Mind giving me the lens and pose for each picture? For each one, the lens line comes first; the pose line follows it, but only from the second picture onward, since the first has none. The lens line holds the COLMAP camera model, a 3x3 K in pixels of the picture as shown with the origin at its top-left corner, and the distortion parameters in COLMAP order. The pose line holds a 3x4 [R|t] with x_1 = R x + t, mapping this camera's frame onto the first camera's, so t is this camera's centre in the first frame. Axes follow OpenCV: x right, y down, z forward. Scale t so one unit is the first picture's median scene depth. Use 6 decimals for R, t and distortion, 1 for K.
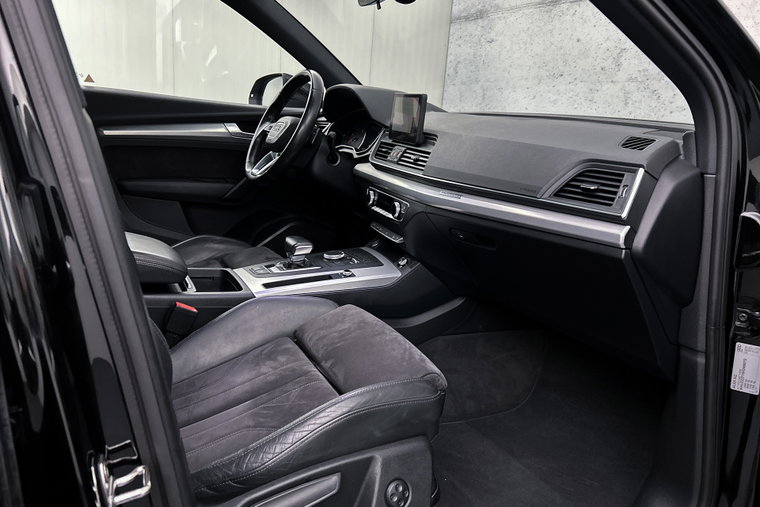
lens RADIAL K [[567.6, 0, 380.0], [0, 567.6, 253.5], [0, 0, 1]] dist [0.060366, -0.086435]
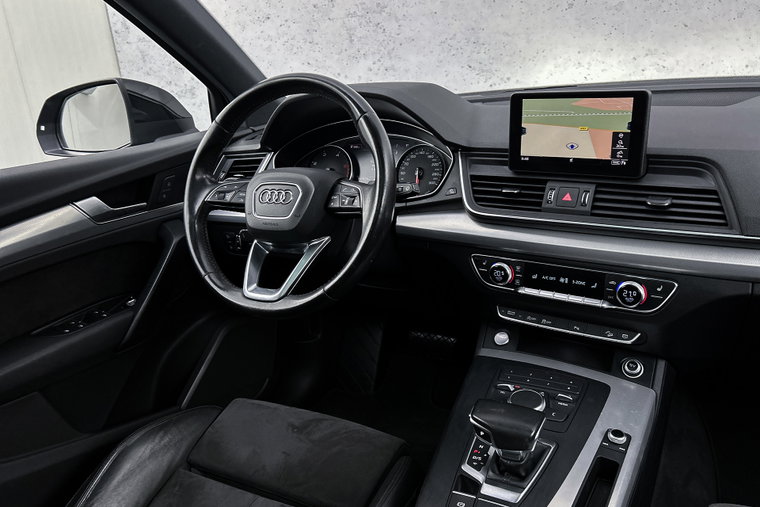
lens RADIAL K [[567.6, 0, 380.0], [0, 567.6, 253.5], [0, 0, 1]] dist [0.060366, -0.086435]
pose [[0.810047, -0.318947, 0.492034, -0.290389], [0.271760, 0.947771, 0.166961, -0.180838], [-0.519587, -0.001531, 0.854416, 0.400965]]
